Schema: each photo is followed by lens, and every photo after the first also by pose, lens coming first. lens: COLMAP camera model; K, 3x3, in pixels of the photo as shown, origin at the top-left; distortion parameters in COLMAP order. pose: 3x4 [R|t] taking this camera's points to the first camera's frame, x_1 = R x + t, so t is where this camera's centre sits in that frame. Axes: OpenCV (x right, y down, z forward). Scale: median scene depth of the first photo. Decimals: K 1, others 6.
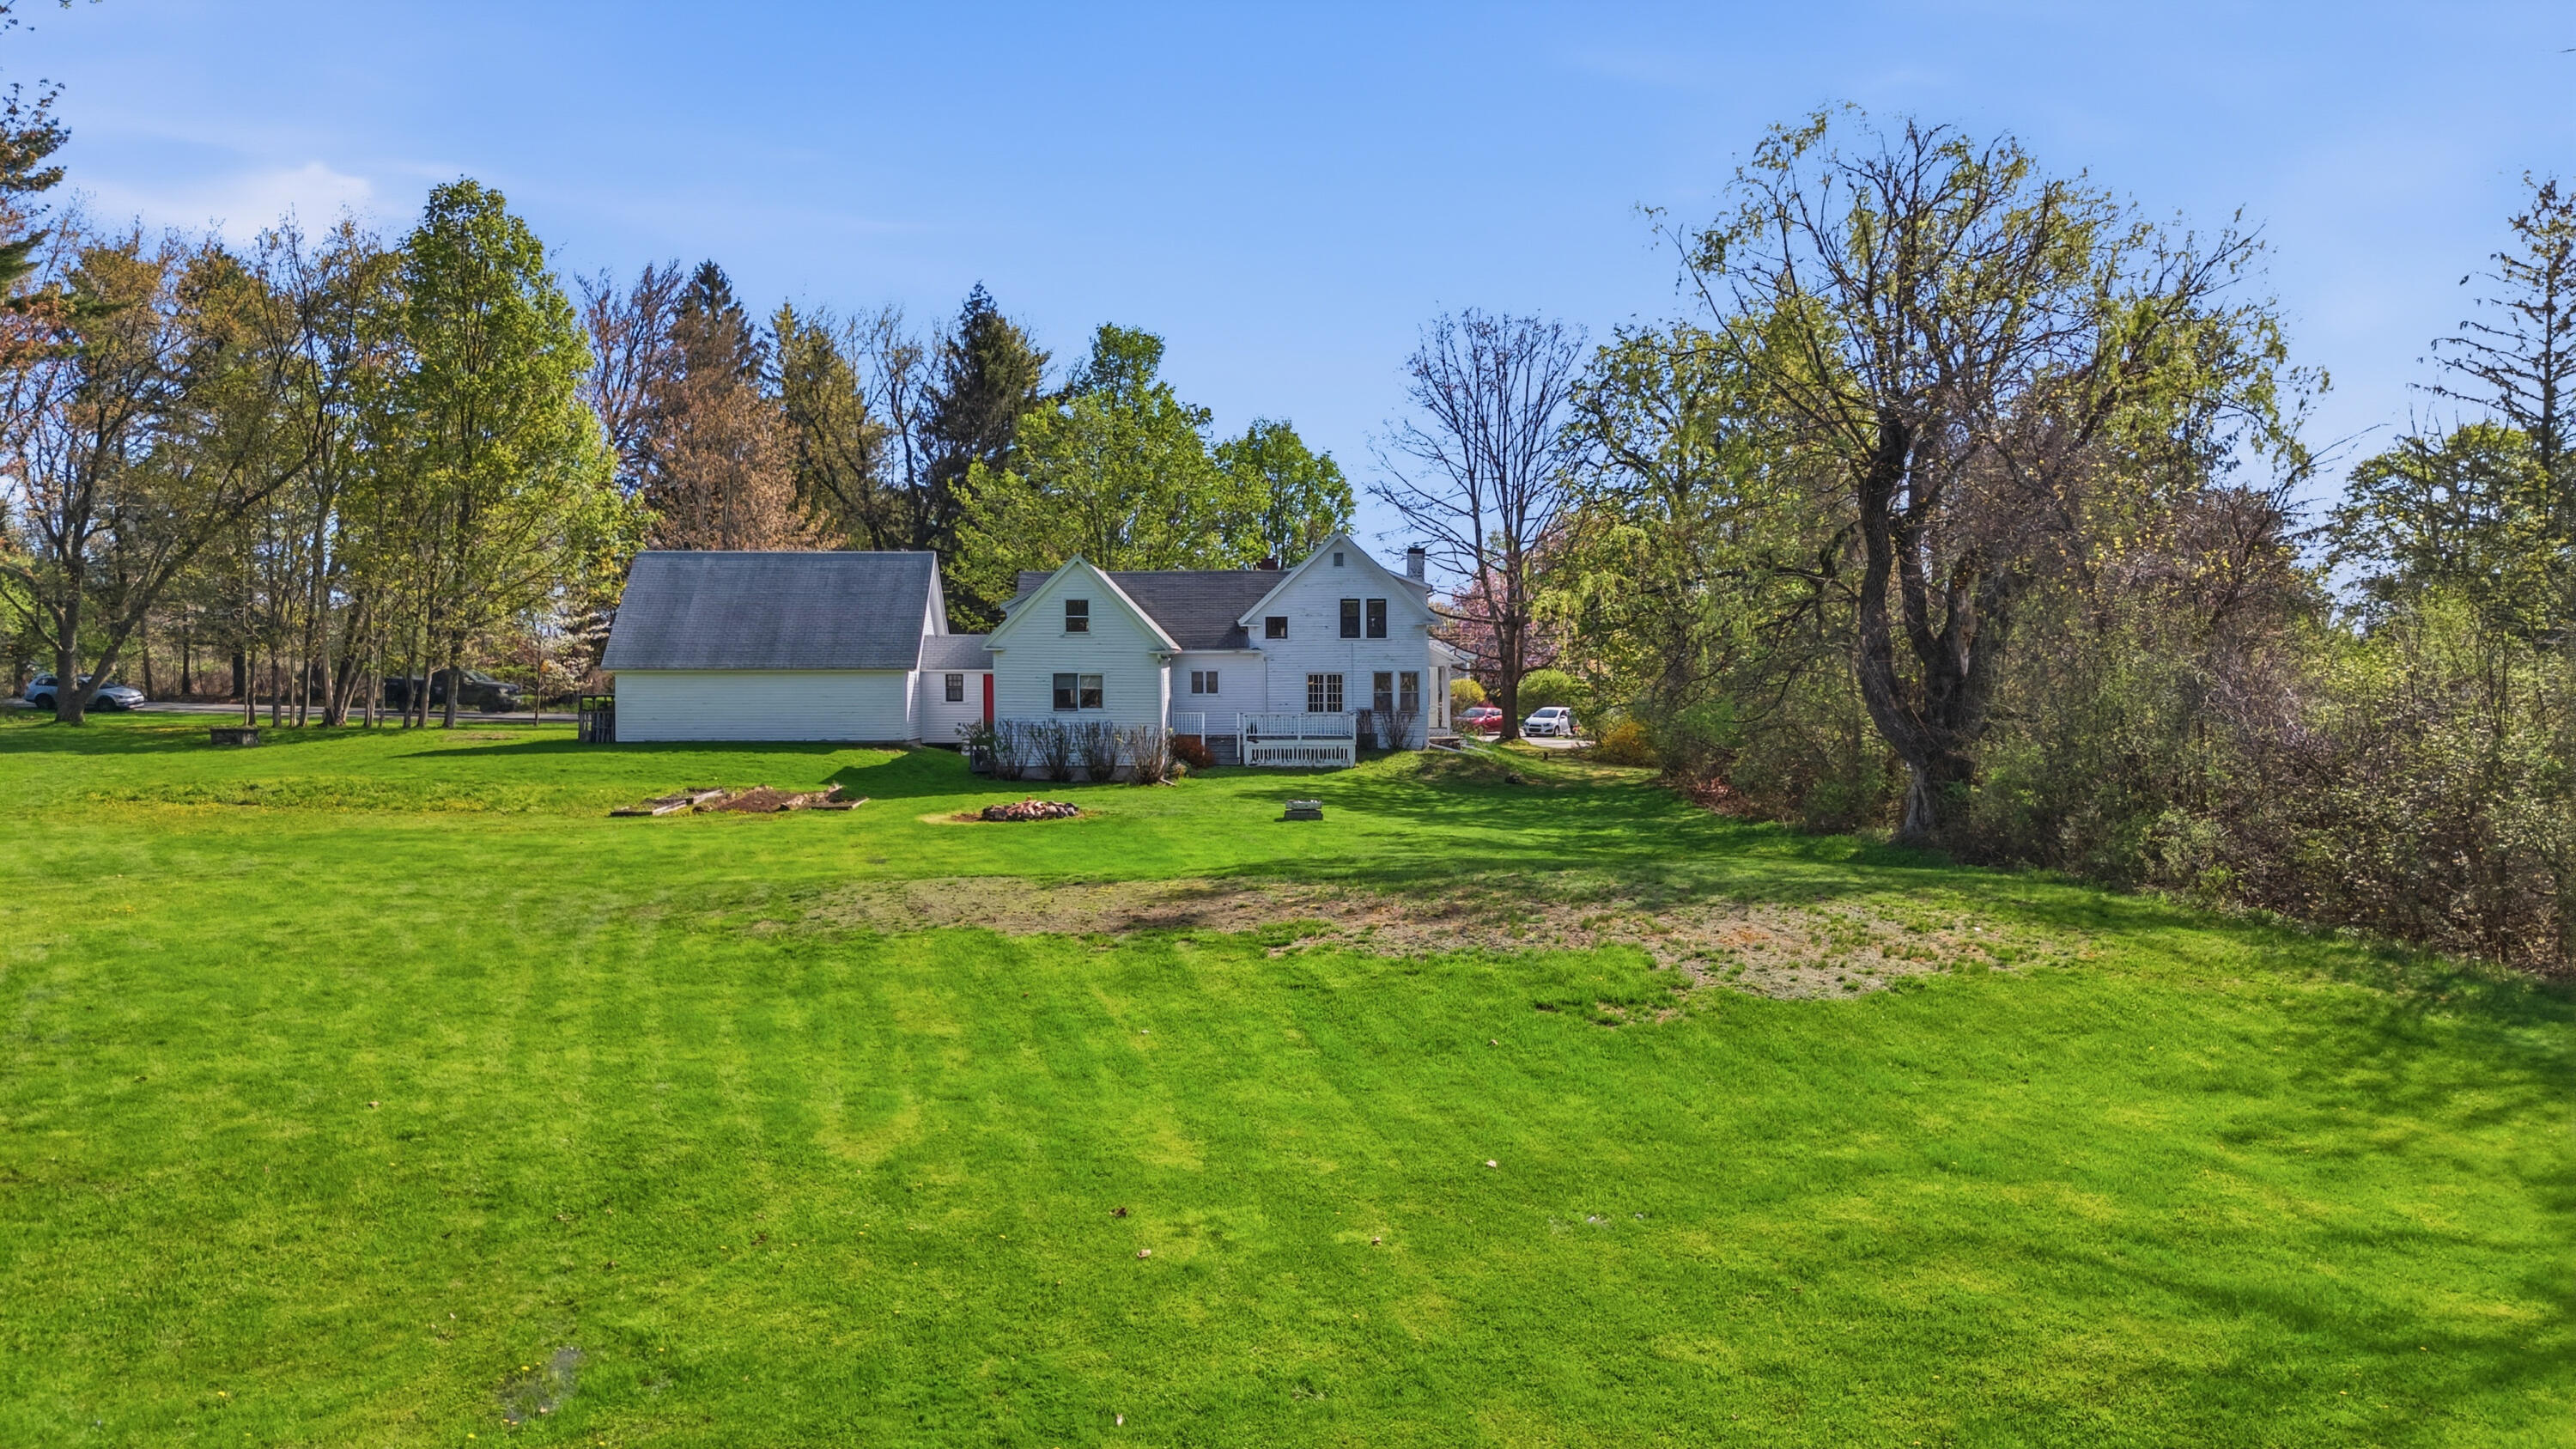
lens RADIAL K [[1892.0, 0, 1307.4], [0, 1892.0, 726.9], [0, 0, 1]] dist [0.065603, -0.057768]
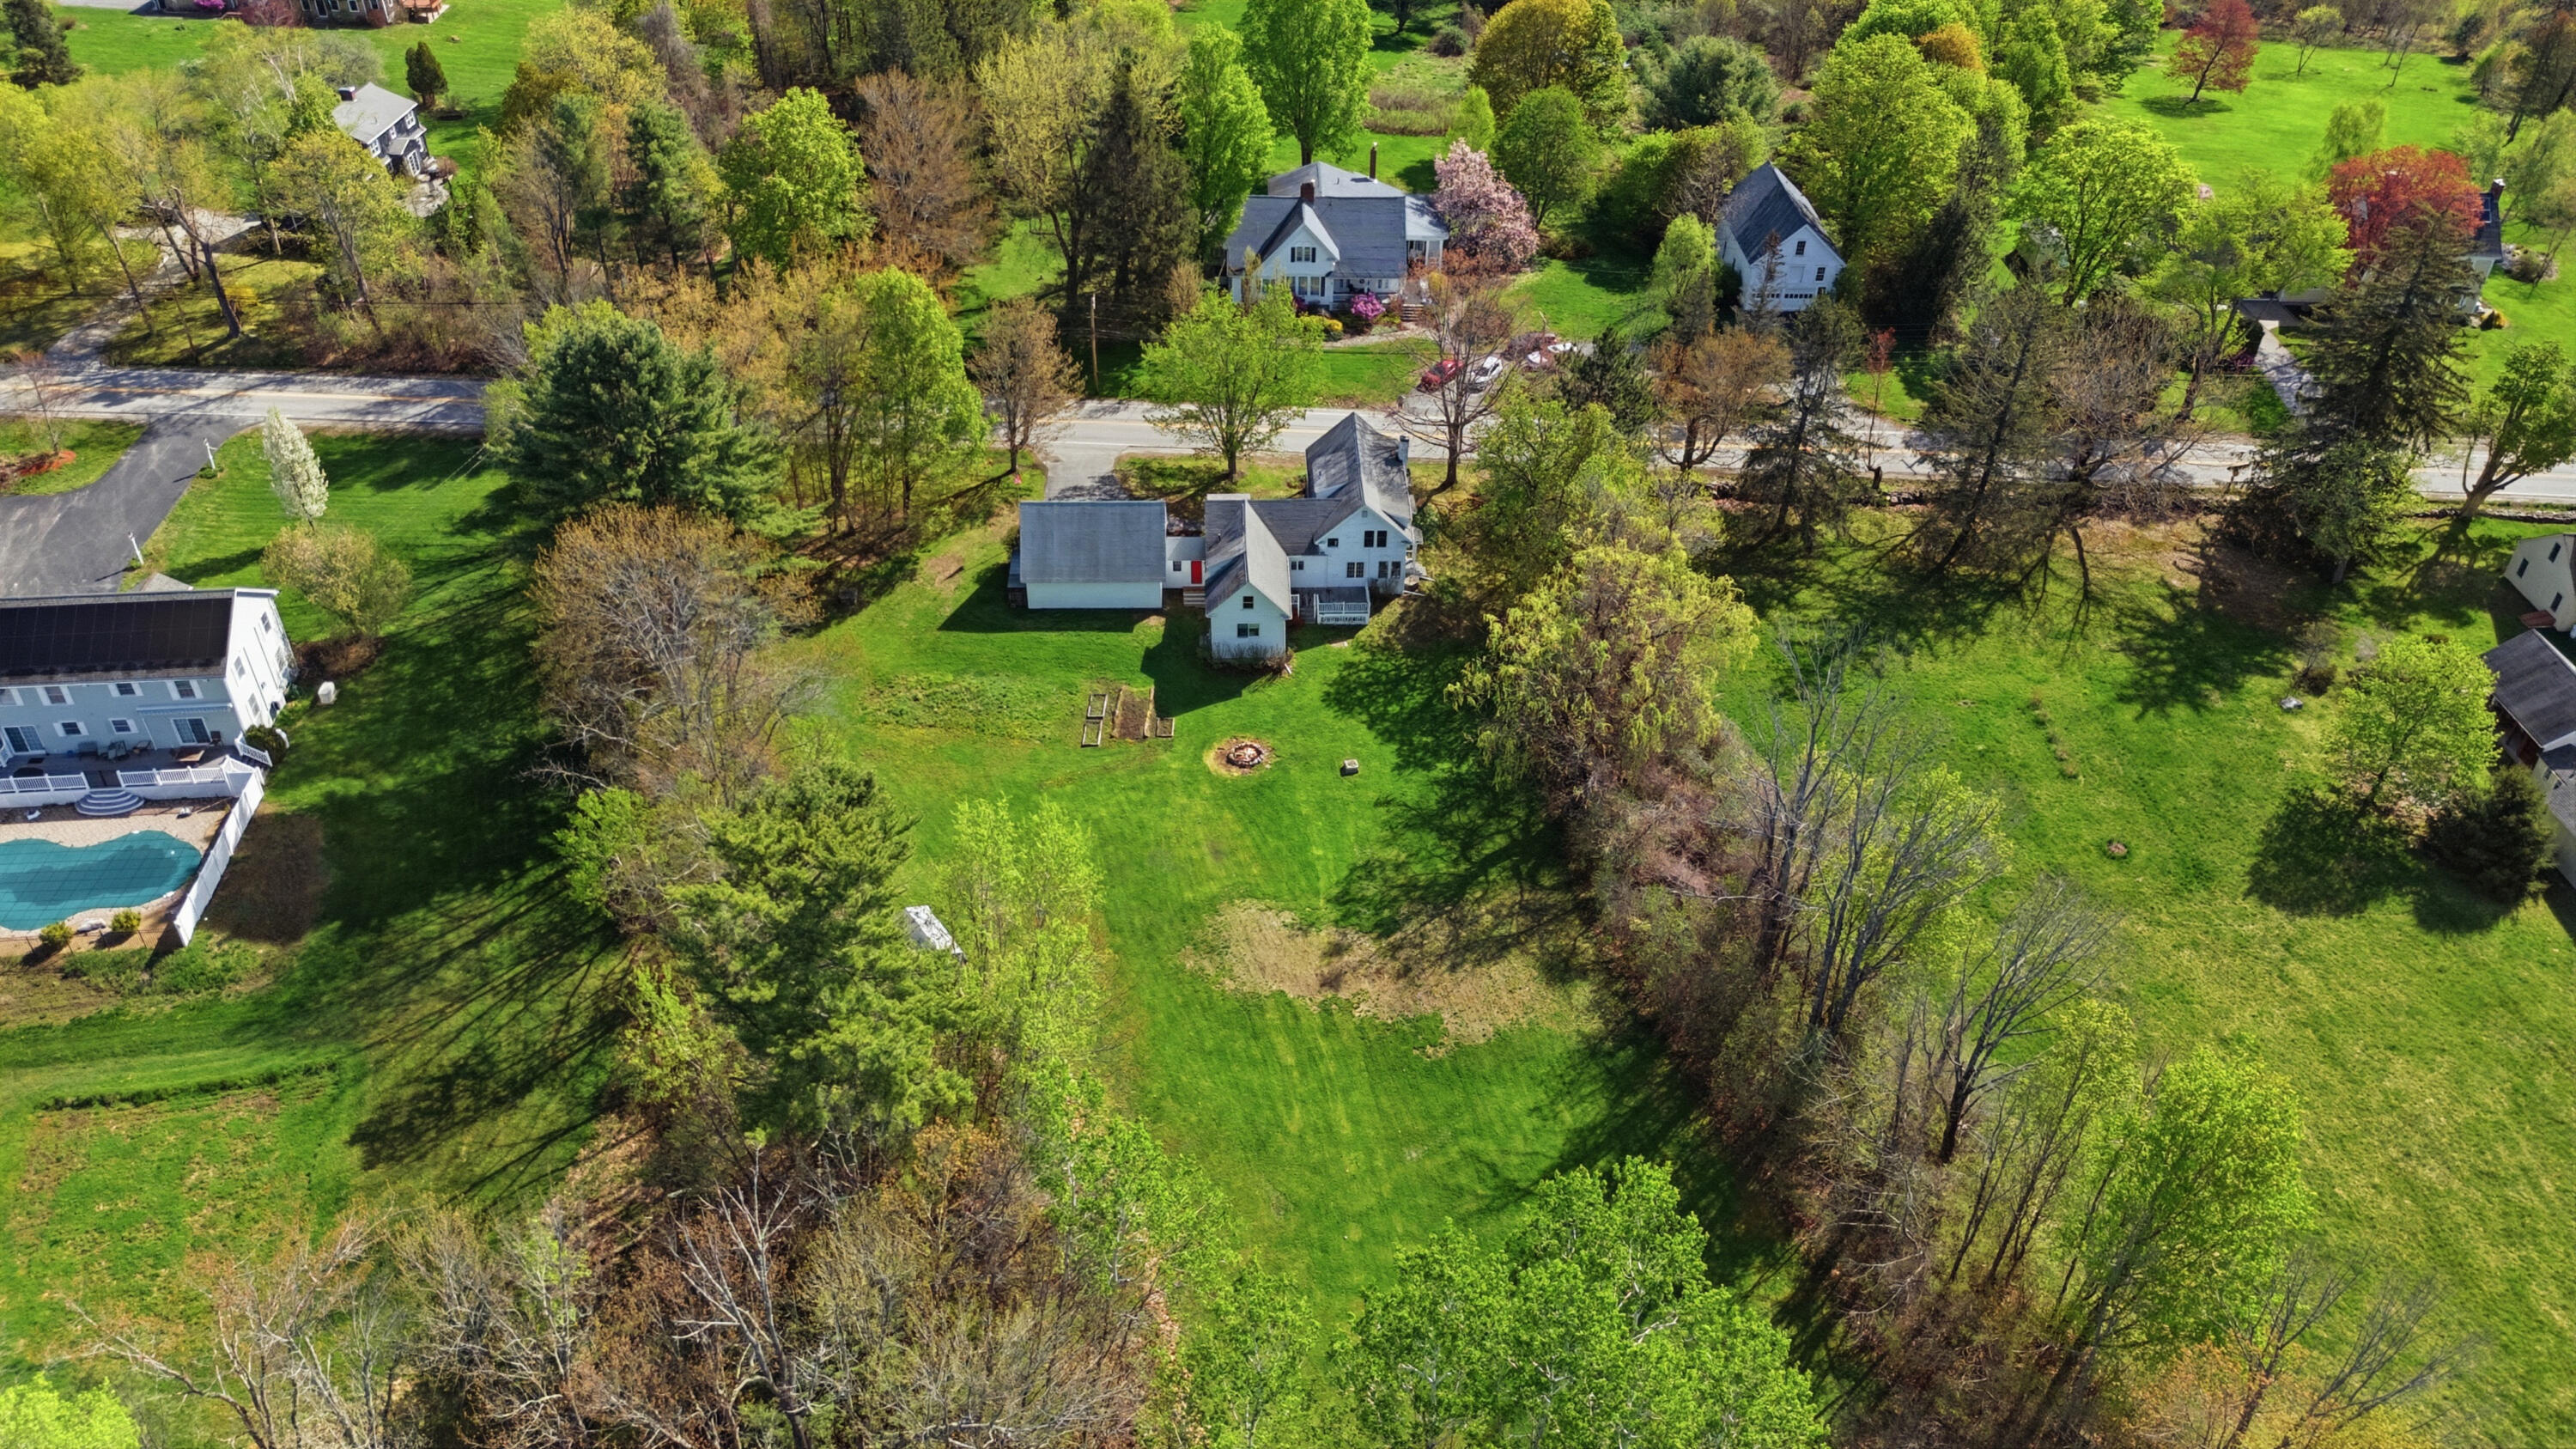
lens RADIAL K [[1892.0, 0, 1286.1], [0, 1892.0, 726.1], [0, 0, 1]] dist [0.065603, -0.057768]
pose [[0.999745, 0.018971, 0.012237, -0.088842], [-0.022548, 0.812347, 0.582738, -1.089205], [0.001115, -0.582866, 0.812568, -0.791763]]
